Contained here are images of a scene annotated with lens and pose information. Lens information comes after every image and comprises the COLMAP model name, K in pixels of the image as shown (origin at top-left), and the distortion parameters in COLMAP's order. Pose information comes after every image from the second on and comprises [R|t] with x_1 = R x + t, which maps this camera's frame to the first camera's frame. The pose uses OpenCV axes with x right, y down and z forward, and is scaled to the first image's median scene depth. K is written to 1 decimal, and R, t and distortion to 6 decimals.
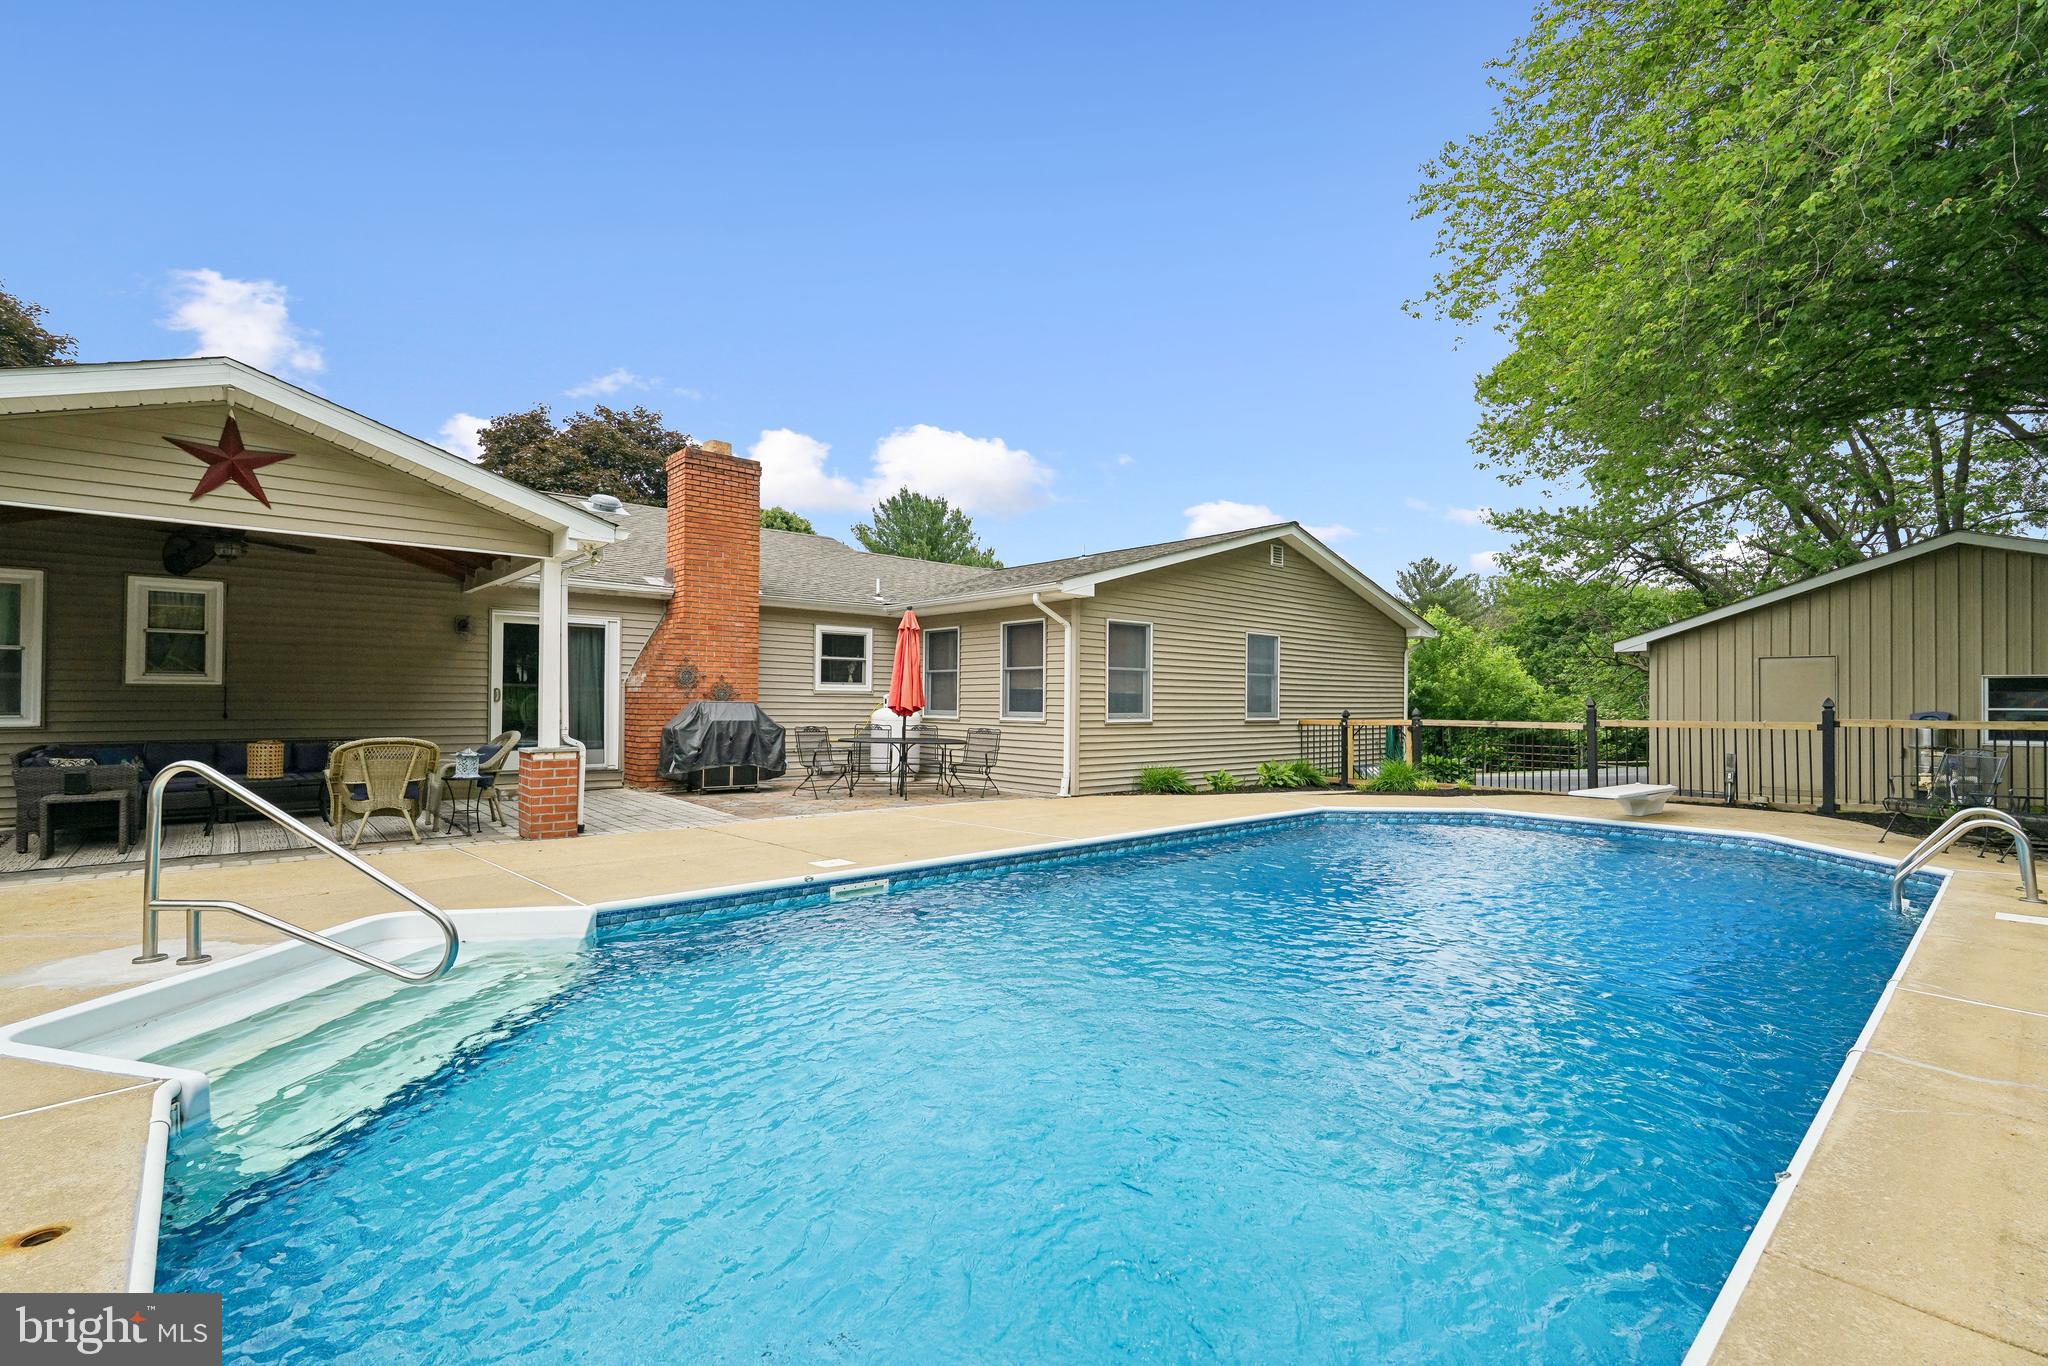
lens RADIAL K [[918.6, 0, 994.9], [0, 918.6, 672.8], [0, 0, 1]] dist [-0.006237, 0.000909]
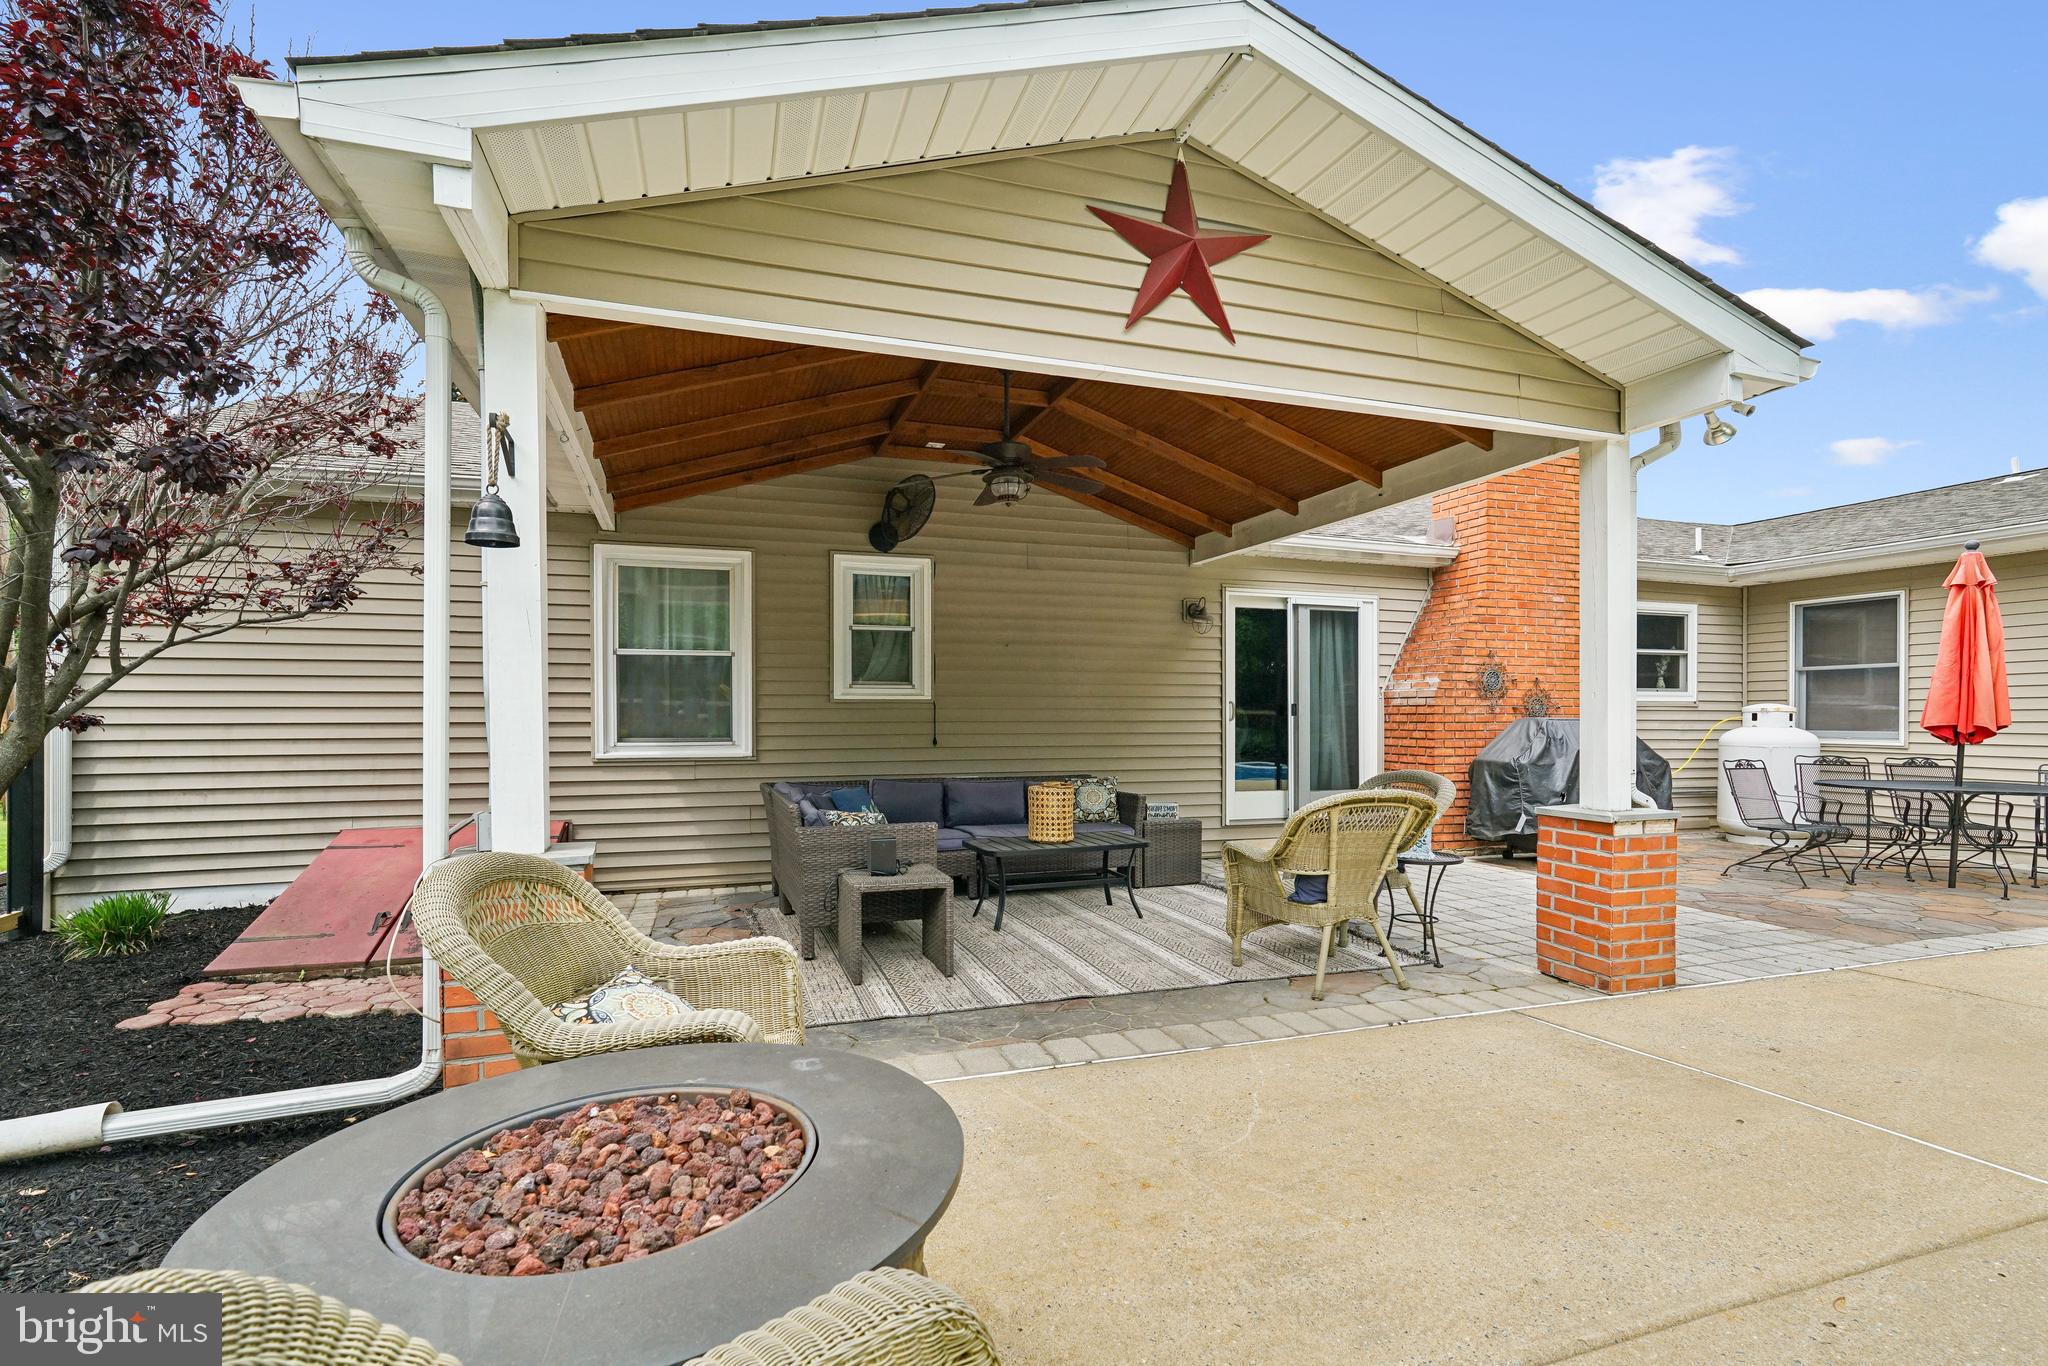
lens RADIAL K [[937.4, 0, 1031.0], [0, 937.4, 720.3], [0, 0, 1]] dist [-0.000874, -0.000107]
pose [[0.933118, -0.005486, -0.359530, -0.424504], [0.017206, 0.999419, 0.029407, 0.007357], [0.359160, -0.033626, 0.932670, 0.278361]]
